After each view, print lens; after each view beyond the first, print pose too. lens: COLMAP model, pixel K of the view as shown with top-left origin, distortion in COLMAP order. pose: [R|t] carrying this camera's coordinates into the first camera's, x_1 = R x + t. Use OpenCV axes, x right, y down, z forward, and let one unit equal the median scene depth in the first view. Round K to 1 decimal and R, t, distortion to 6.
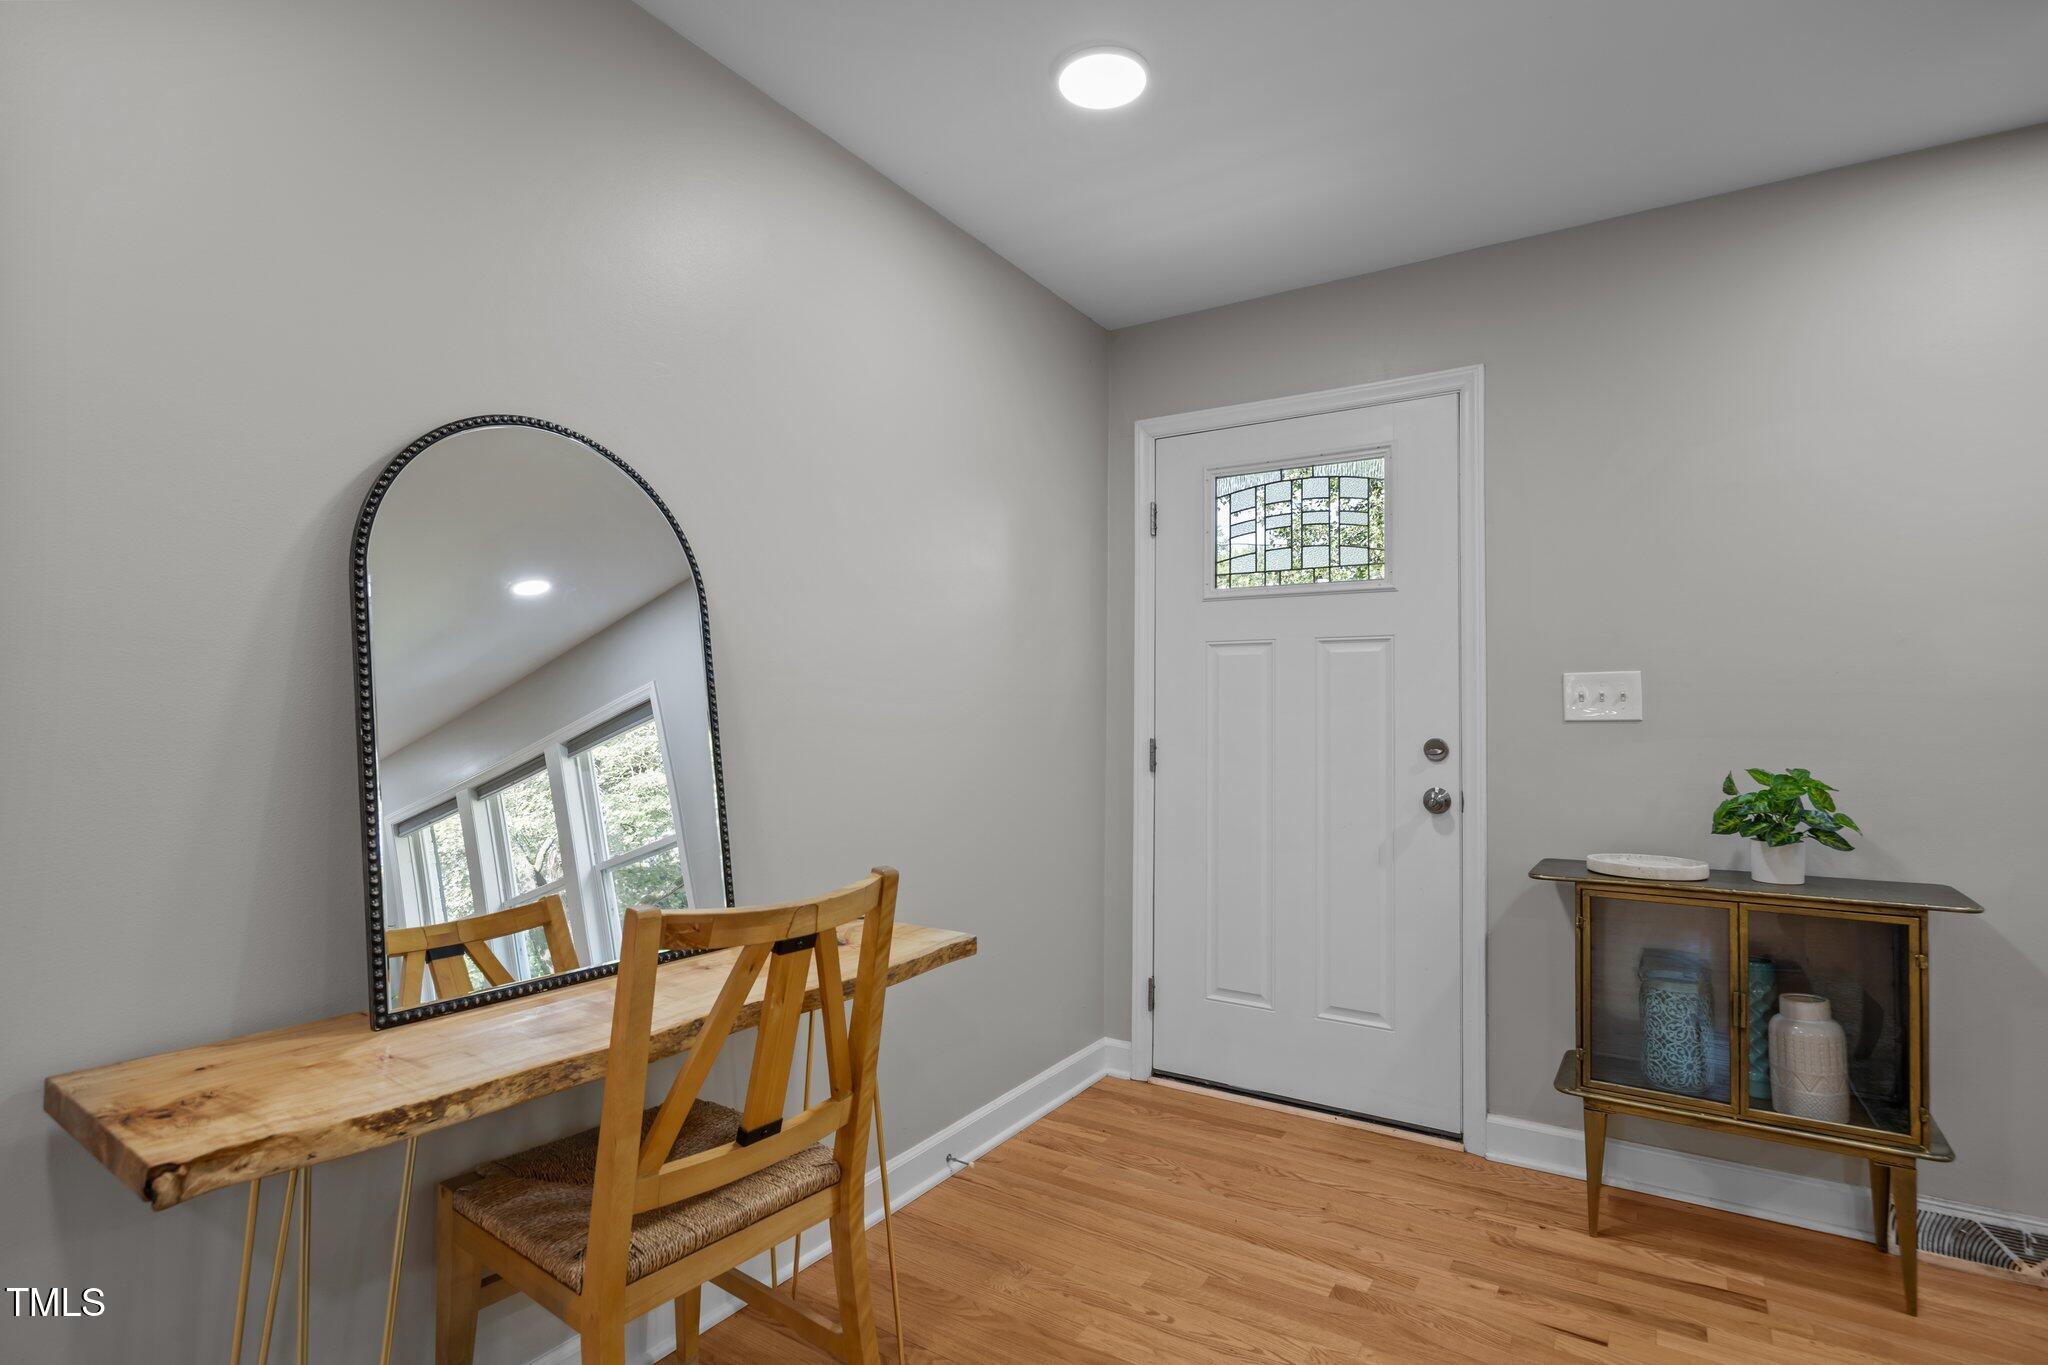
lens RADIAL K [[1020.3, 0, 1024.0], [0, 1020.3, 682.5], [0, 0, 1]] dist [-0.002763, 0.000428]
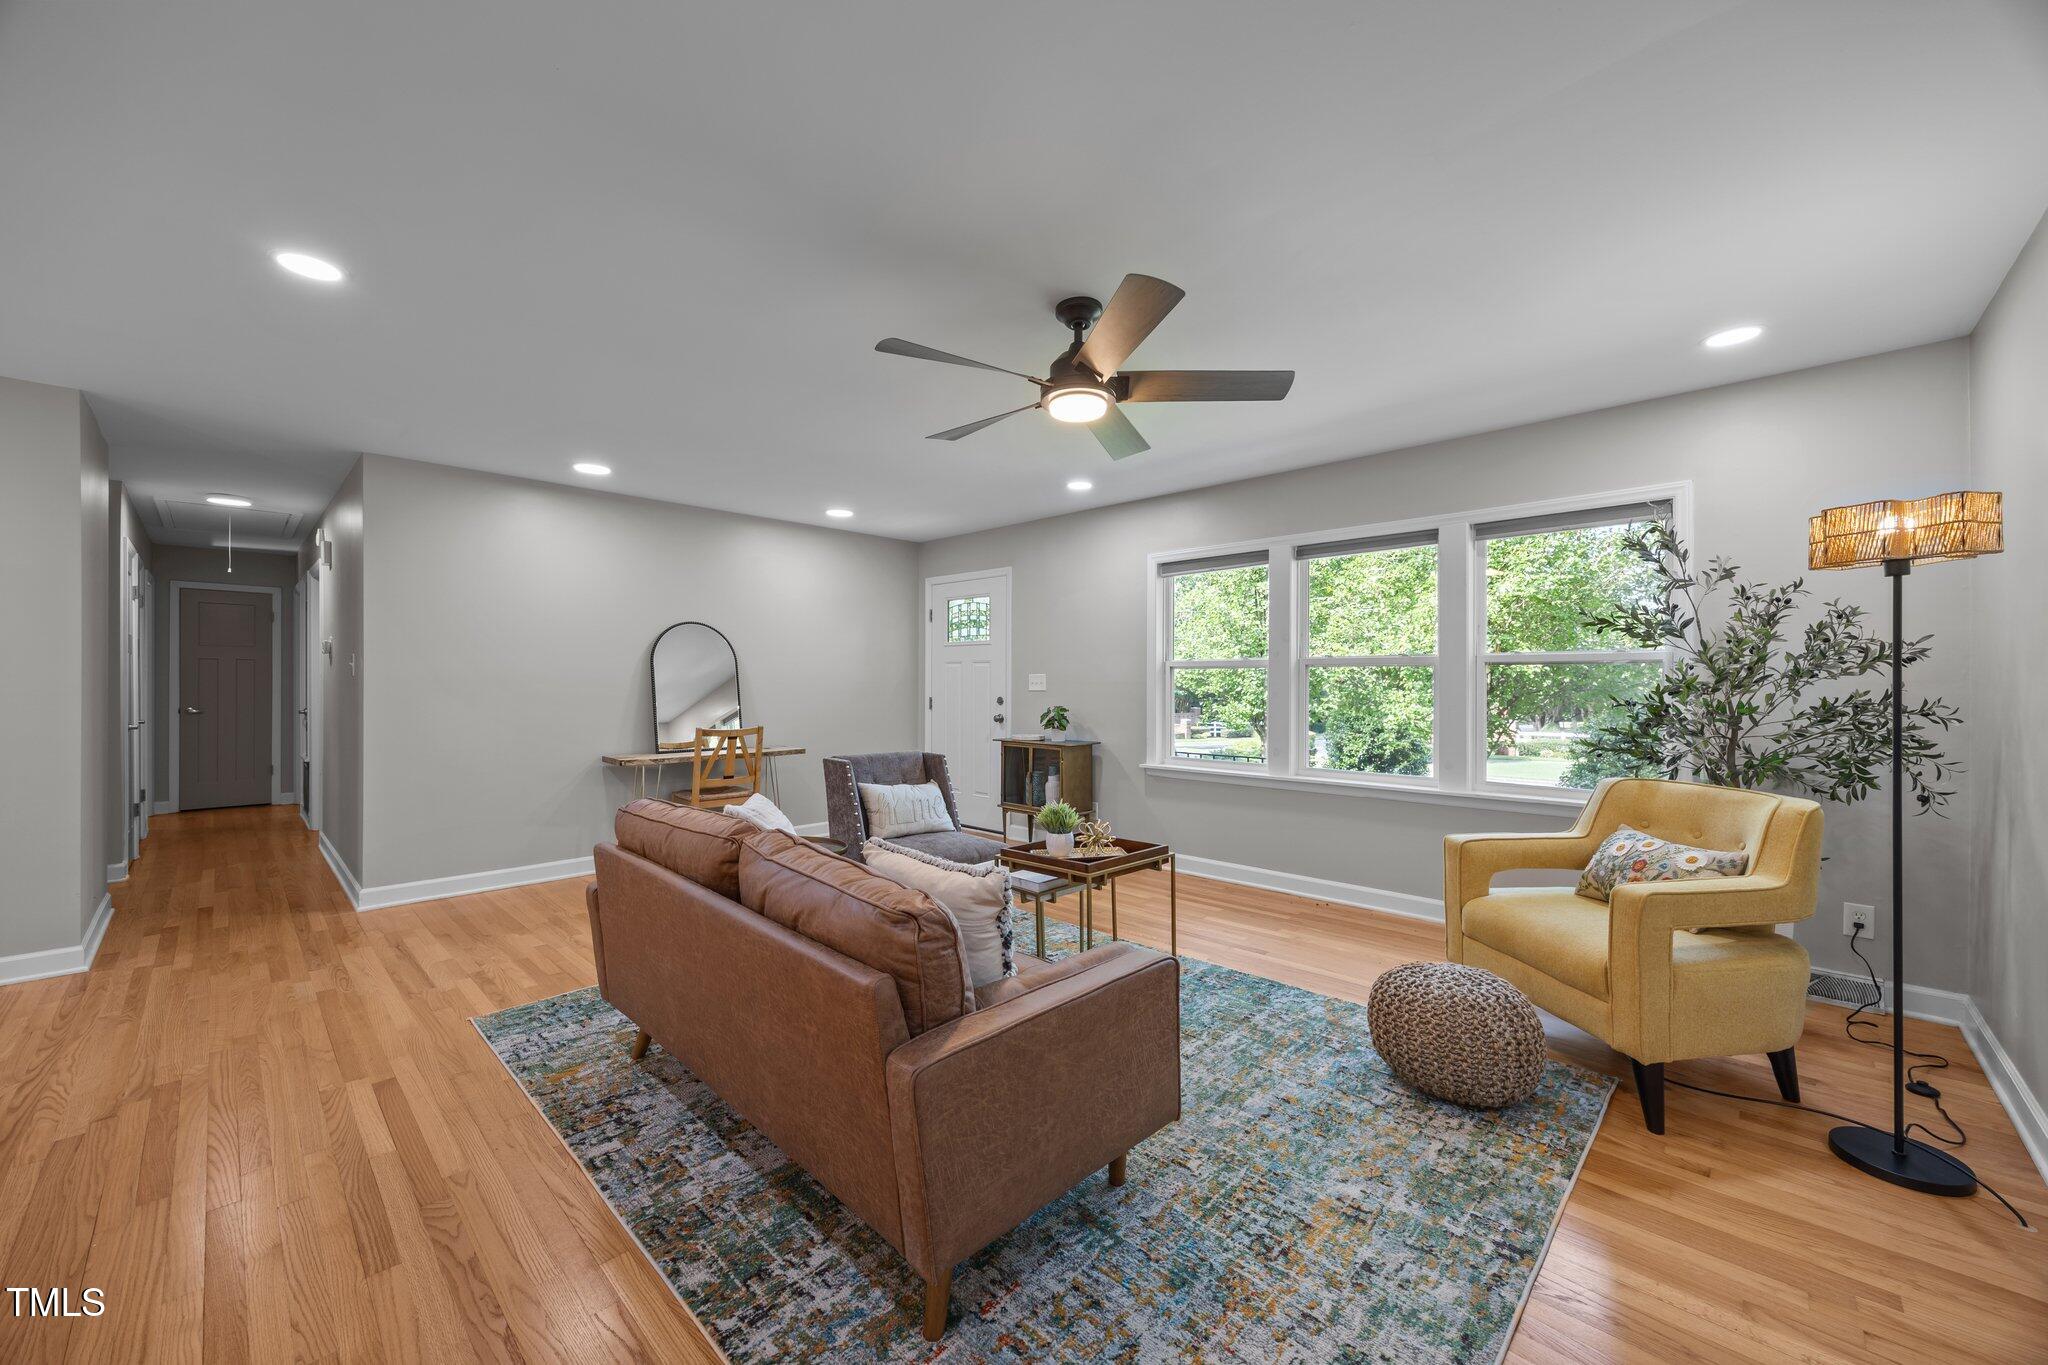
lens RADIAL K [[774.9, 0, 1013.4], [0, 774.9, 684.4], [0, 0, 1]] dist [-0.004325, 0.000054]
pose [[0.978541, -0.003712, -0.206021, 0.975627], [0.010943, 0.999363, 0.033969, -0.058912], [0.205764, -0.035494, 0.977958, -1.231208]]
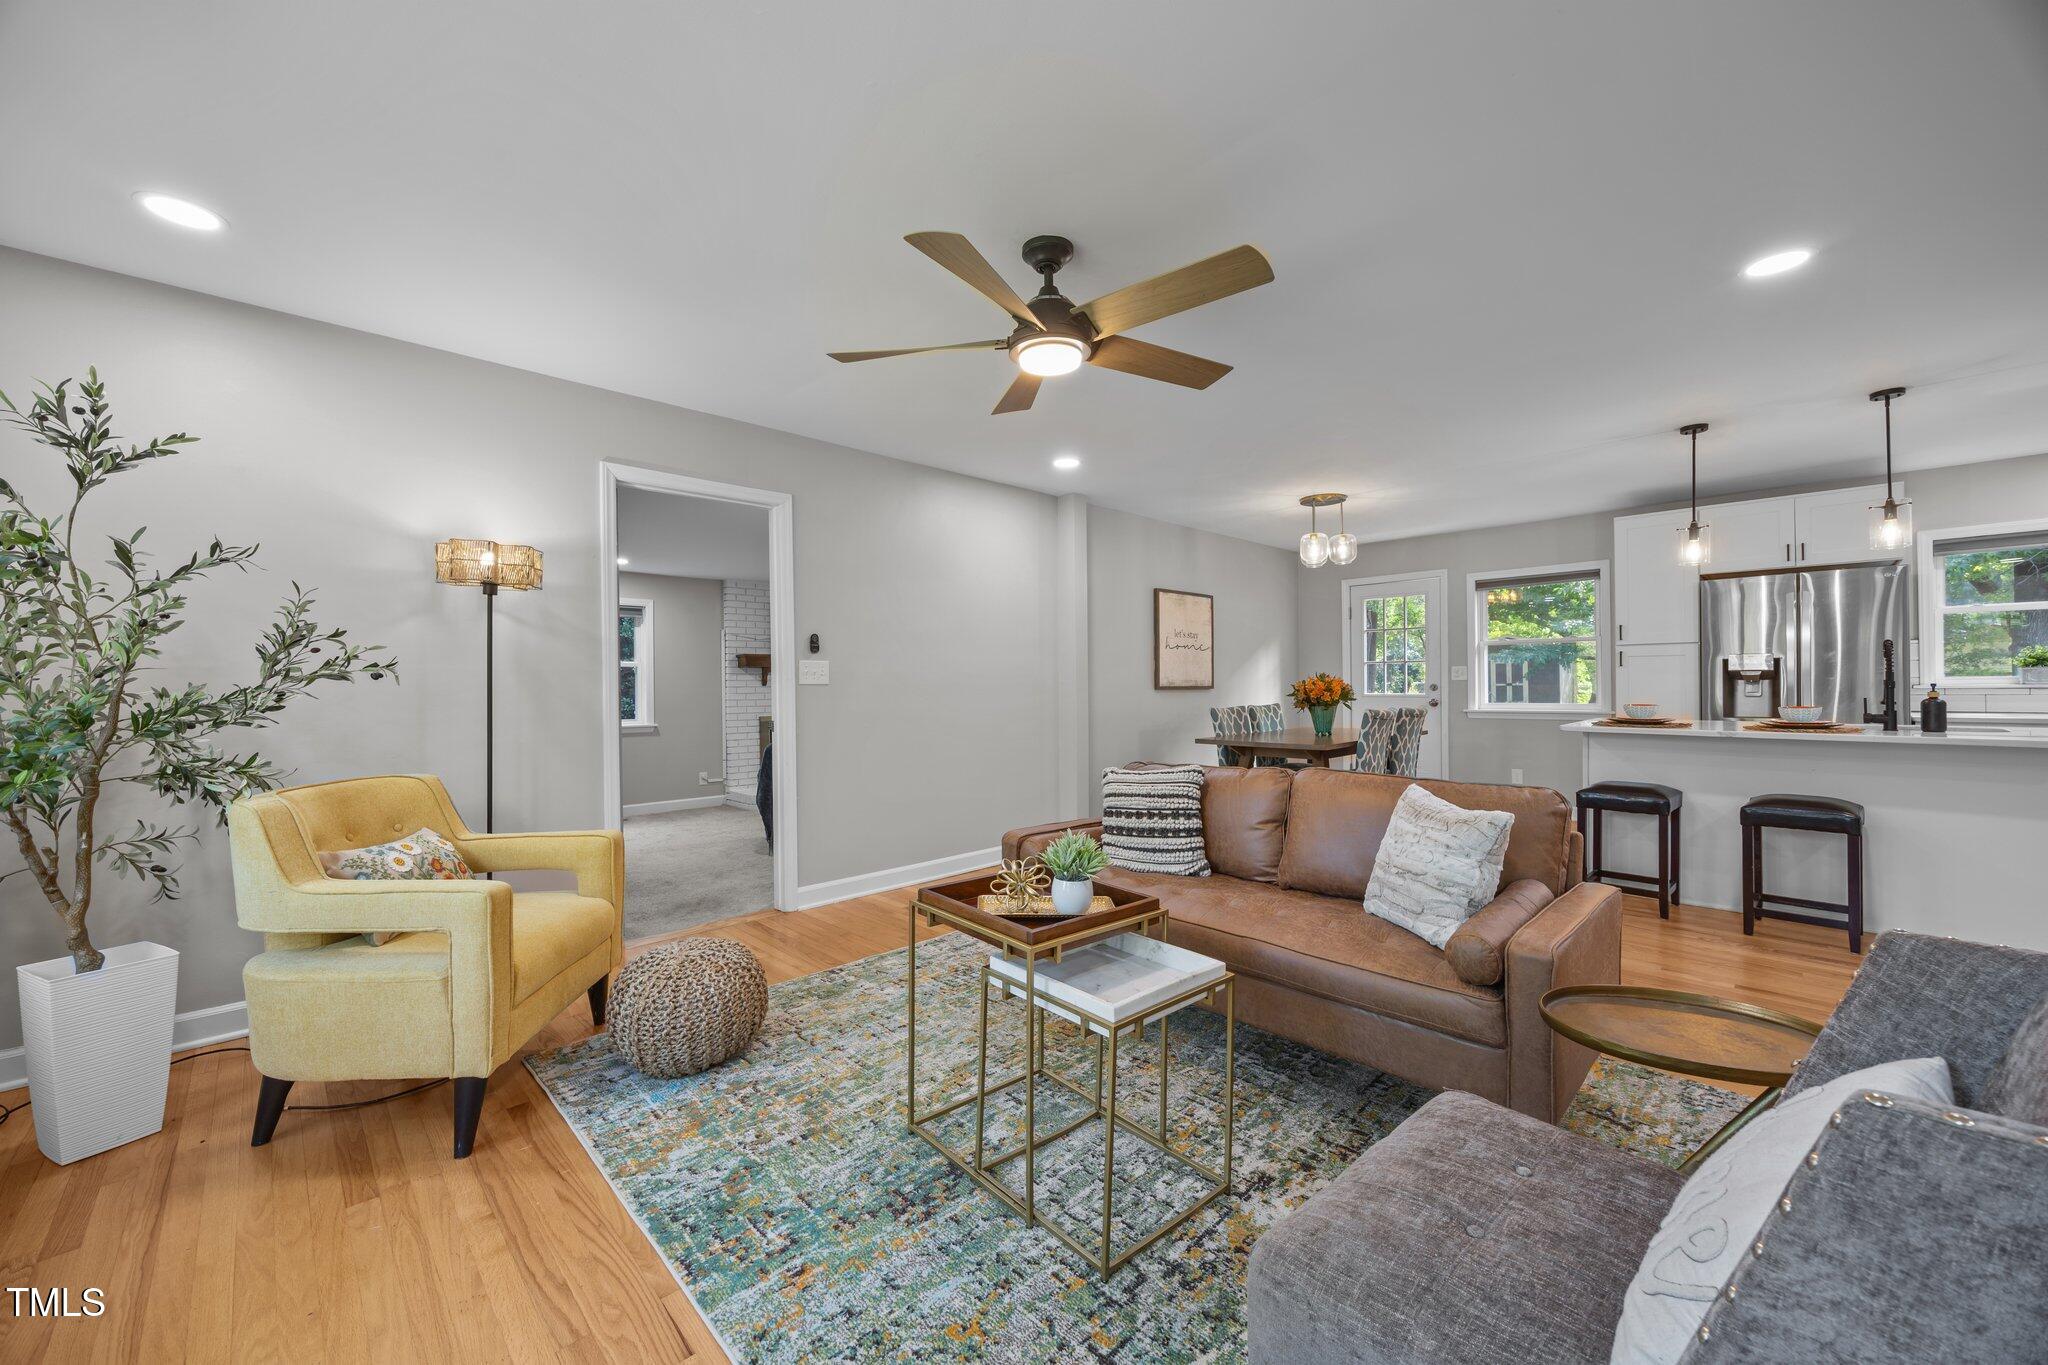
lens RADIAL K [[774.9, 0, 1013.4], [0, 774.9, 684.4], [0, 0, 1]] dist [-0.004325, 0.000054]
pose [[-0.971978, 0.002412, 0.235061, 0.693278], [-0.004838, 0.999530, -0.030264, 0.026392], [-0.235024, -0.030553, -0.971509, 0.580401]]
